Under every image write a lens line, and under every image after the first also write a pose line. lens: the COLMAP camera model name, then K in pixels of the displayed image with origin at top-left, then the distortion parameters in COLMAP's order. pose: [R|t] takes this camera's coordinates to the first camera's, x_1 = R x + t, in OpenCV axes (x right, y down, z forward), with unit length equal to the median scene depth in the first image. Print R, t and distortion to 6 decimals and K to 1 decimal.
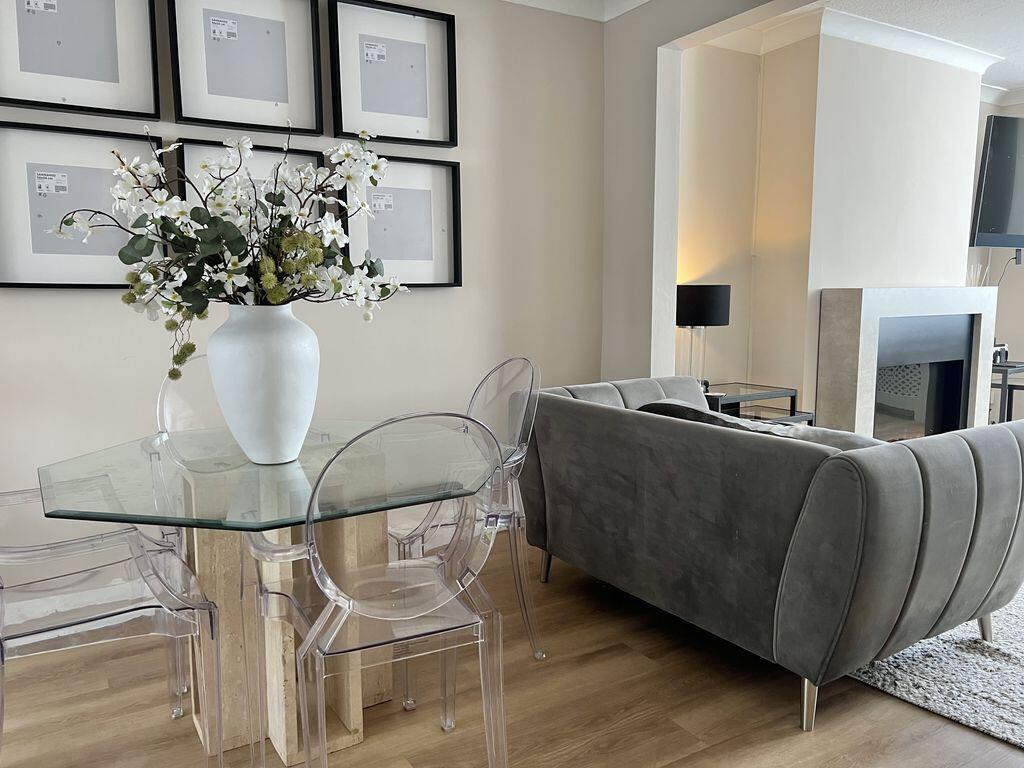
lens RADIAL K [[770.8, 0, 508.8], [0, 770.8, 393.4], [0, 0, 1]] dist [0.046131, -0.055766]
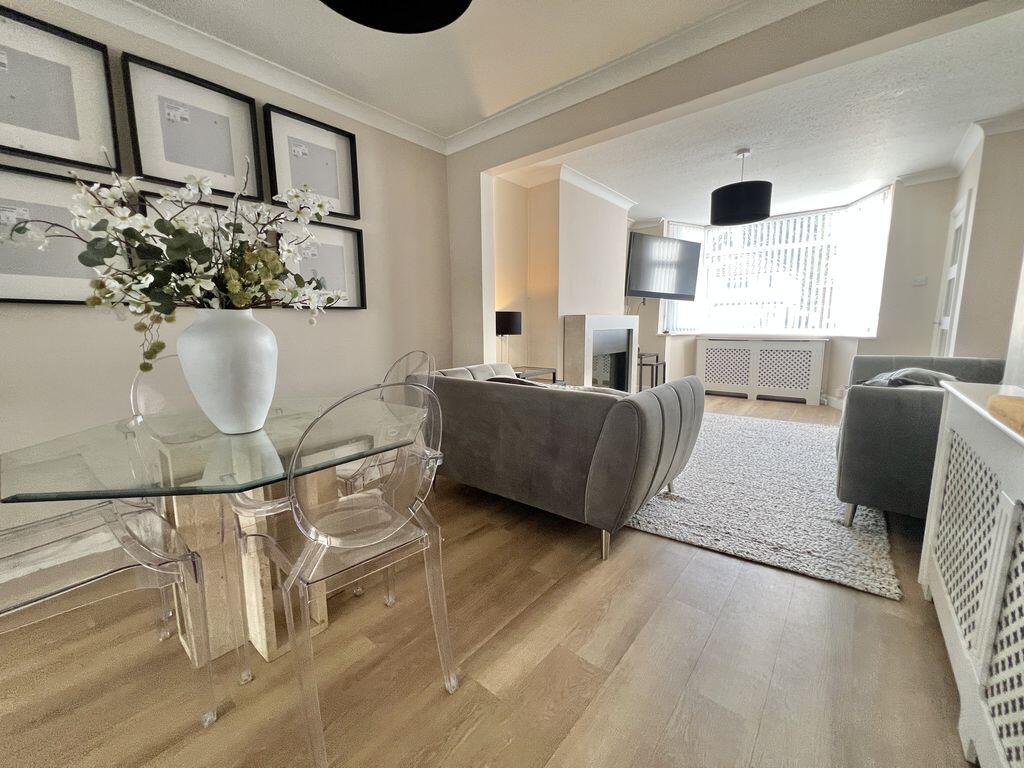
lens RADIAL K [[409.0, 0, 511.9], [0, 409.0, 381.5], [0, 0, 1]] dist [-0.004199, 0.000619]
pose [[0.947222, -0.046240, 0.317226, -0.081779], [0.043905, 0.998930, 0.014510, 0.012872], [-0.317558, 0.000184, 0.948239, 0.190671]]
